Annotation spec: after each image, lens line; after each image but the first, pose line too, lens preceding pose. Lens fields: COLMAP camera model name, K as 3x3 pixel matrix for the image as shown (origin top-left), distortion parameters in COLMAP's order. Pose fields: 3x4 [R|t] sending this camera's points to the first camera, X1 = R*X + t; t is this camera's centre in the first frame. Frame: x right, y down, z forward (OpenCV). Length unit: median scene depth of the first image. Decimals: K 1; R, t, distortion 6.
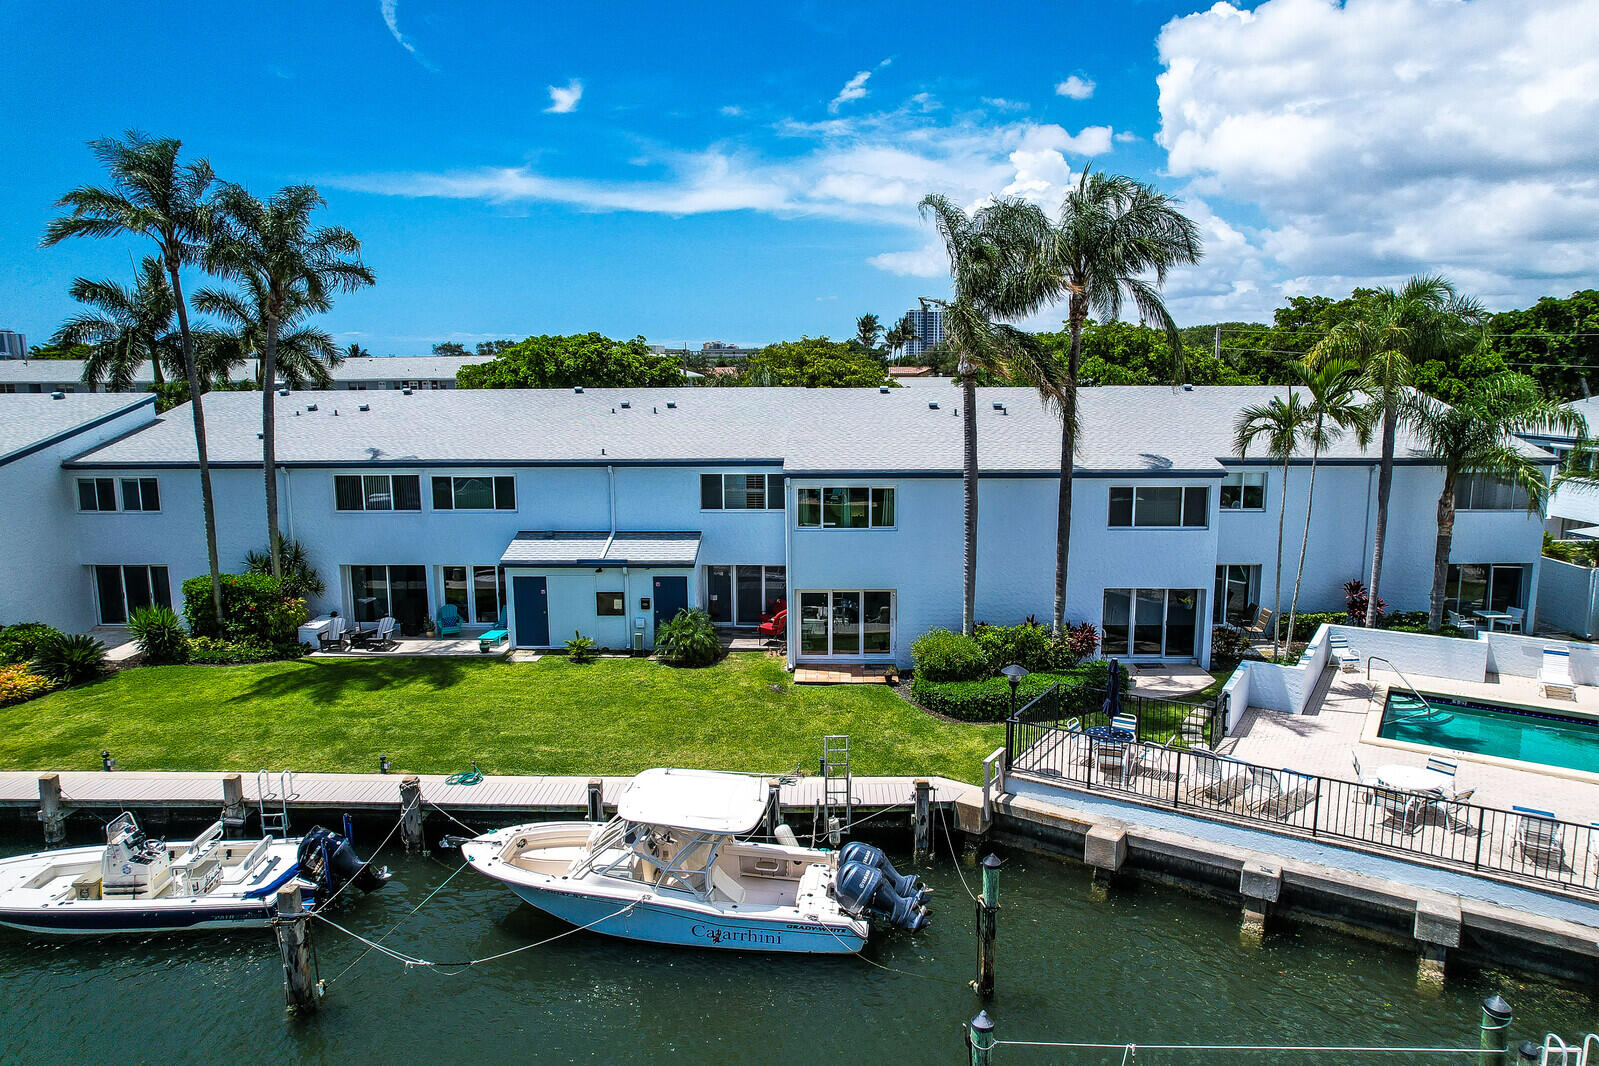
lens RADIAL K [[1033.1, 0, 810.8], [0, 1033.1, 534.5], [0, 0, 1]] dist [-0.074669, 0.071050]
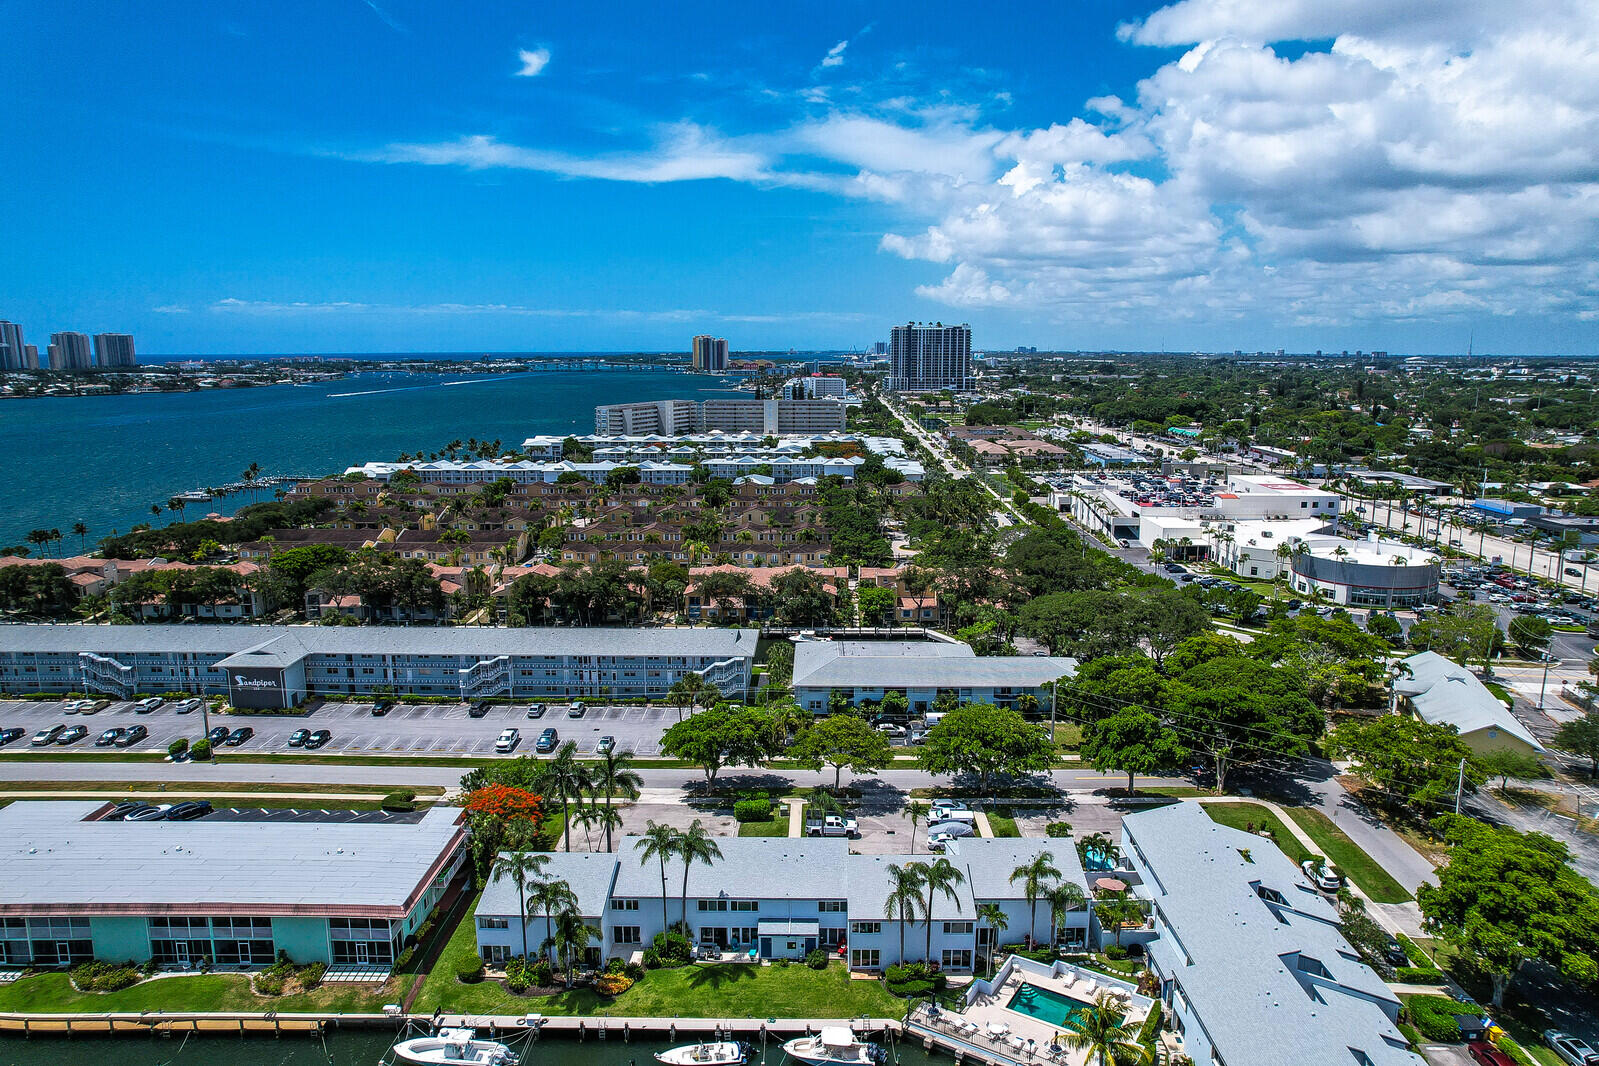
lens RADIAL K [[1036.7, 0, 814.5], [0, 1036.7, 533.1], [0, 0, 1]] dist [-0.078588, 0.074820]
pose [[0.999842, 0.004555, 0.017209, -0.198954], [-0.004999, 0.999654, 0.025841, -1.399711], [-0.017086, -0.025923, 0.999518, -2.323019]]
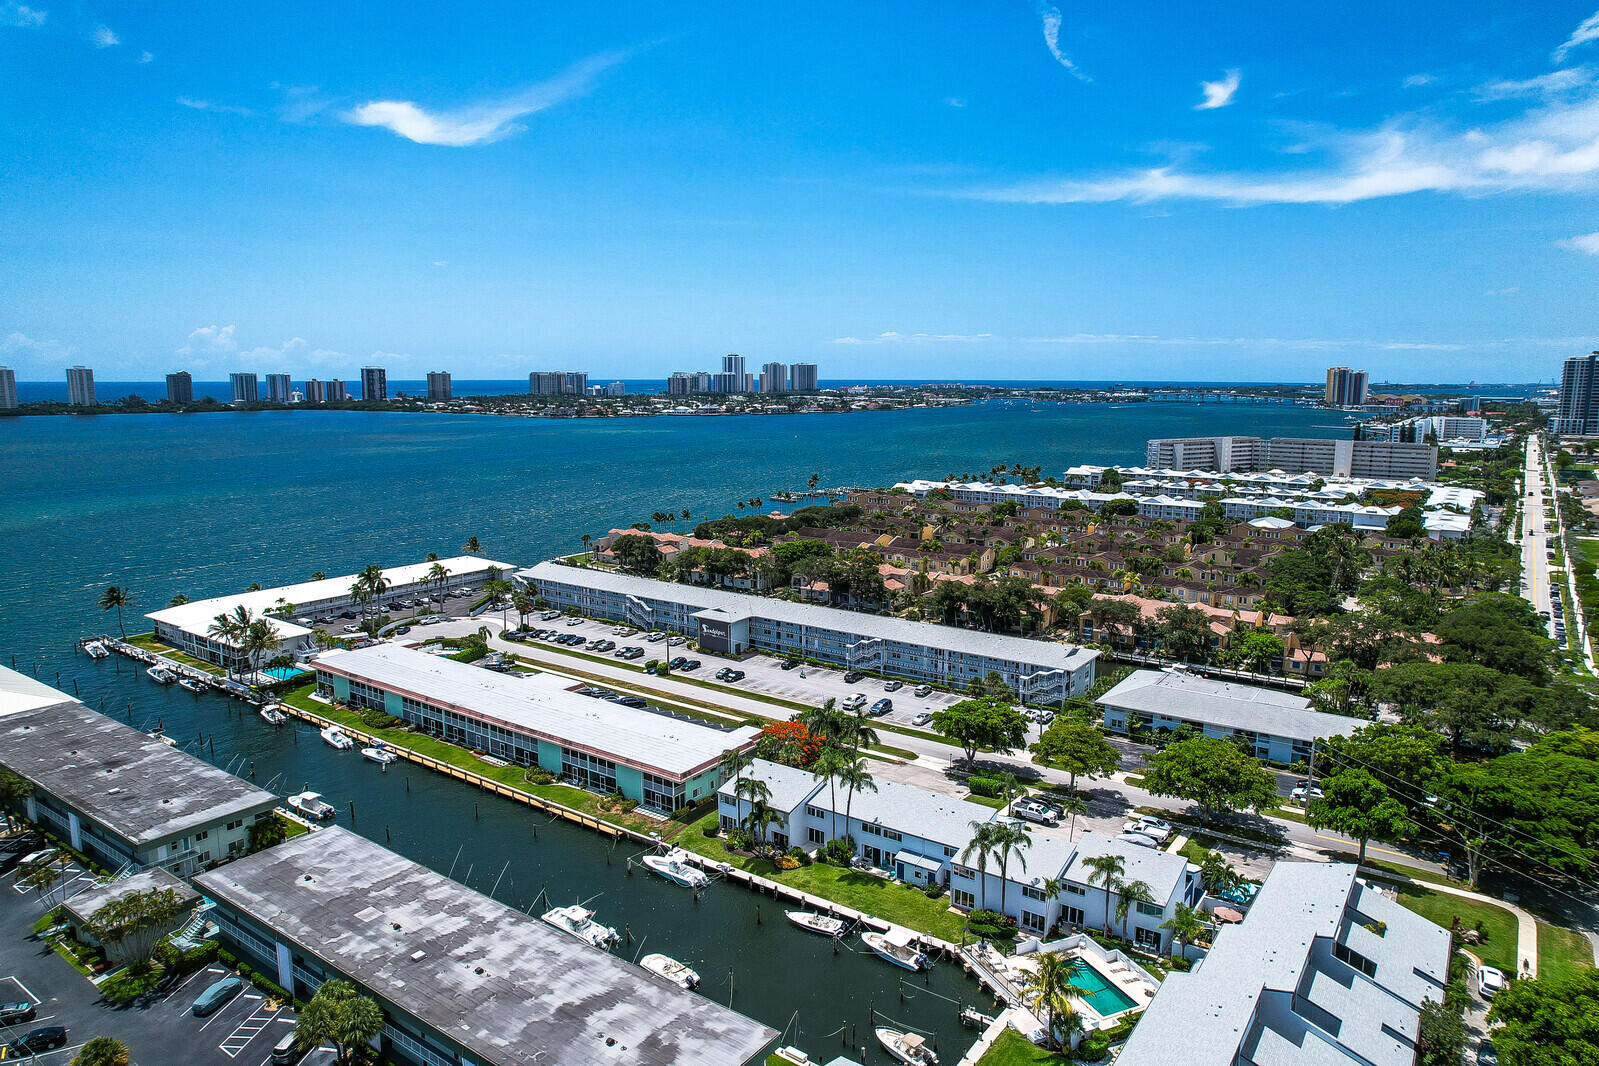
lens RADIAL K [[1031.7, 0, 799.5], [0, 1031.7, 533.0], [0, 0, 1]] dist [-0.063875, 0.047971]
pose [[0.825993, 0.092678, -0.556010, 1.650572], [-0.091702, 0.995344, 0.029678, -1.448926], [0.556172, 0.026474, 0.830646, -2.833835]]
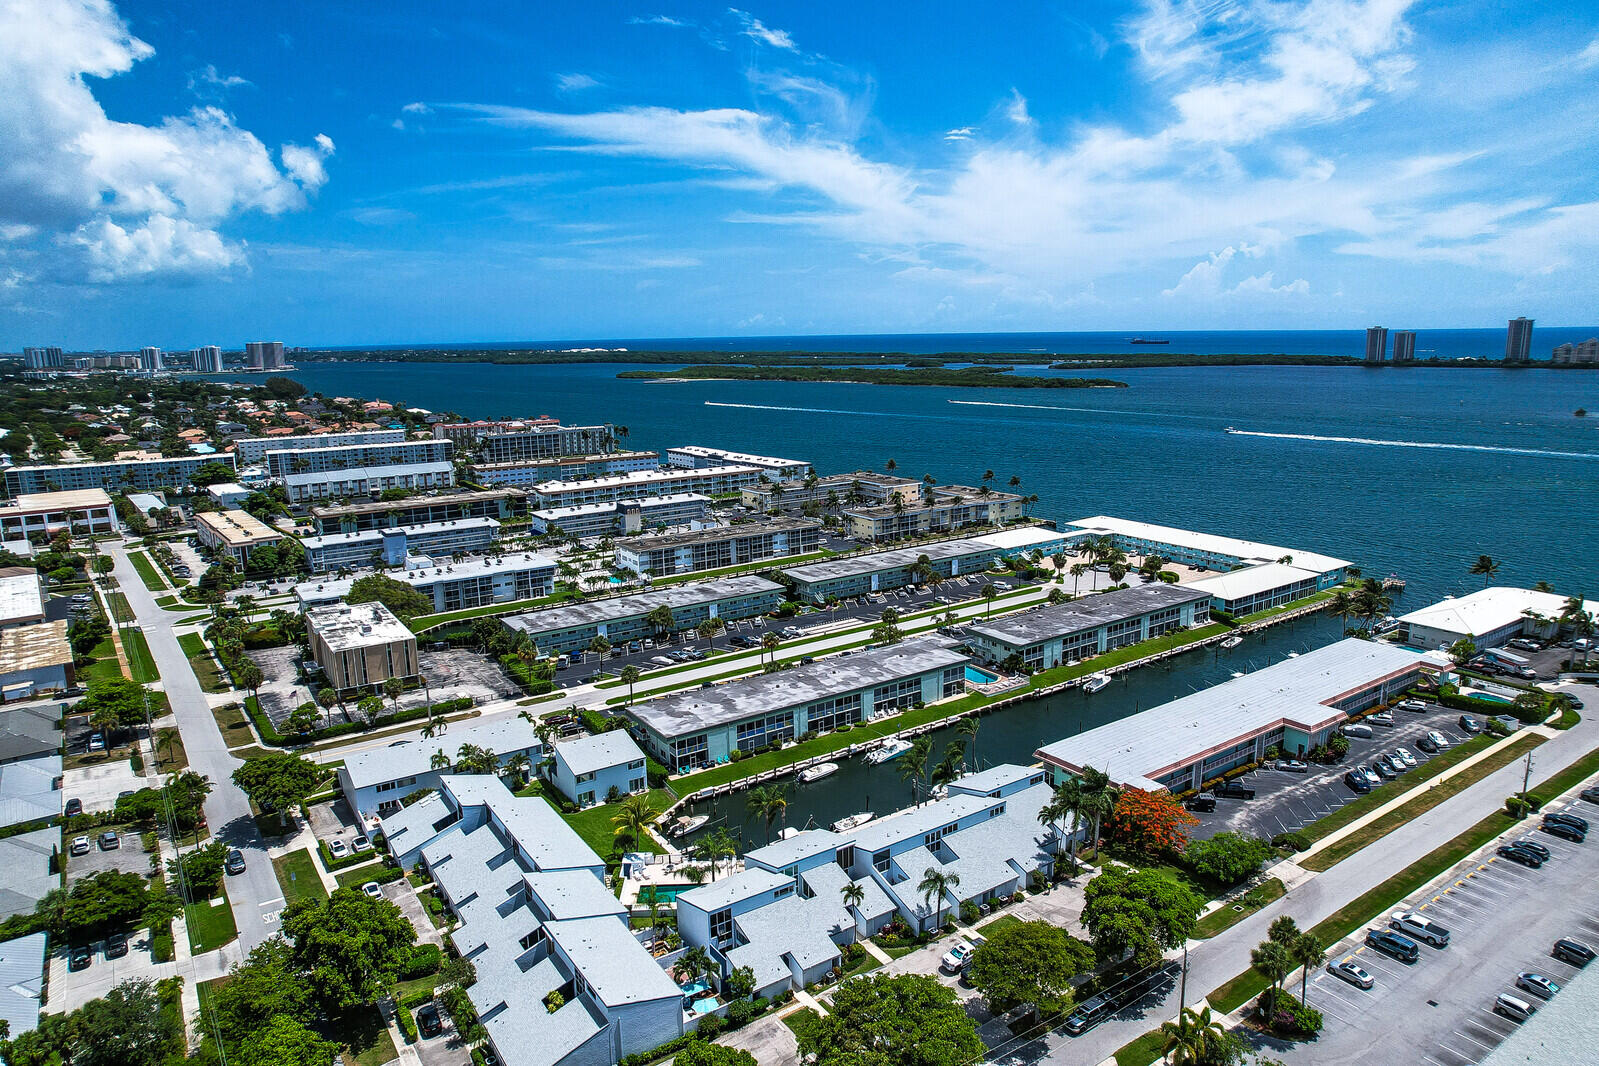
lens RADIAL K [[1019.5, 0, 816.1], [0, 1019.5, 533.4], [0, 0, 1]] dist [-0.074614, 0.065106]
pose [[-0.812991, 0.132629, -0.566970, 2.528110], [-0.067311, 0.945779, 0.317761, -2.916227], [0.578373, 0.296500, -0.759982, 4.209118]]
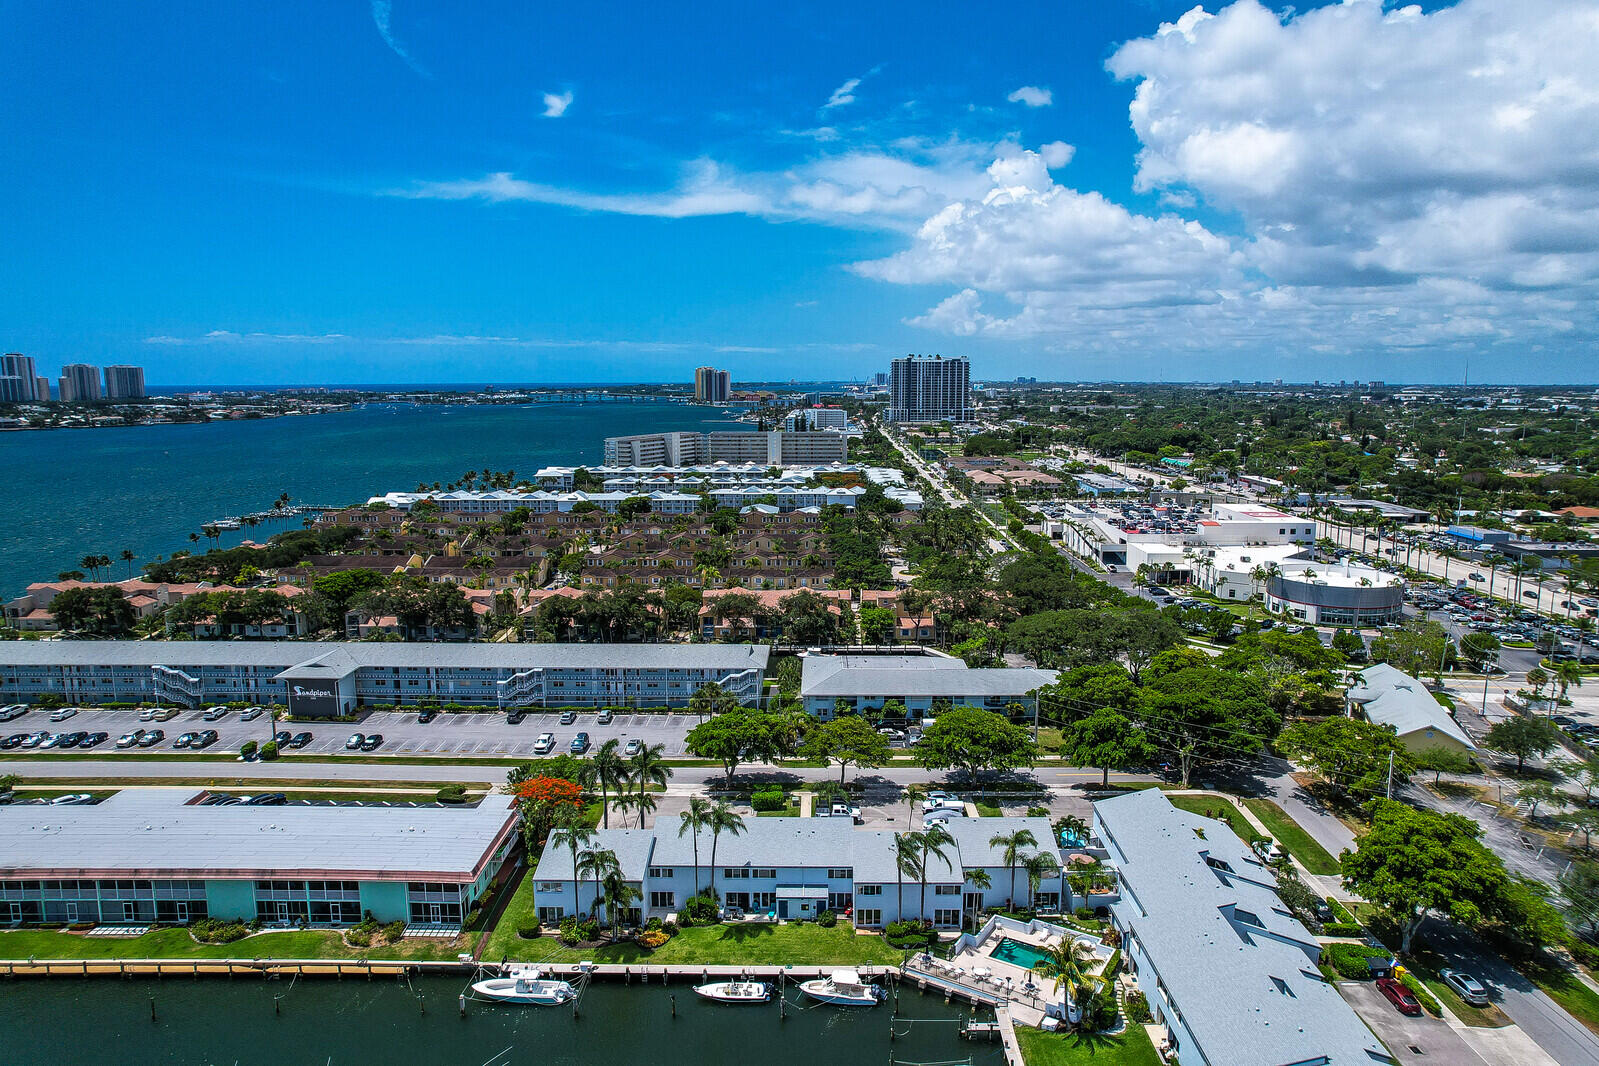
lens RADIAL K [[1036.7, 0, 814.5], [0, 1036.7, 533.1], [0, 0, 1]] dist [-0.078588, 0.074820]
pose [[0.999856, 0.003833, 0.016508, -0.244990], [-0.003784, 0.999988, -0.002989, -1.373666], [-0.016520, 0.002926, 0.999859, -2.924975]]
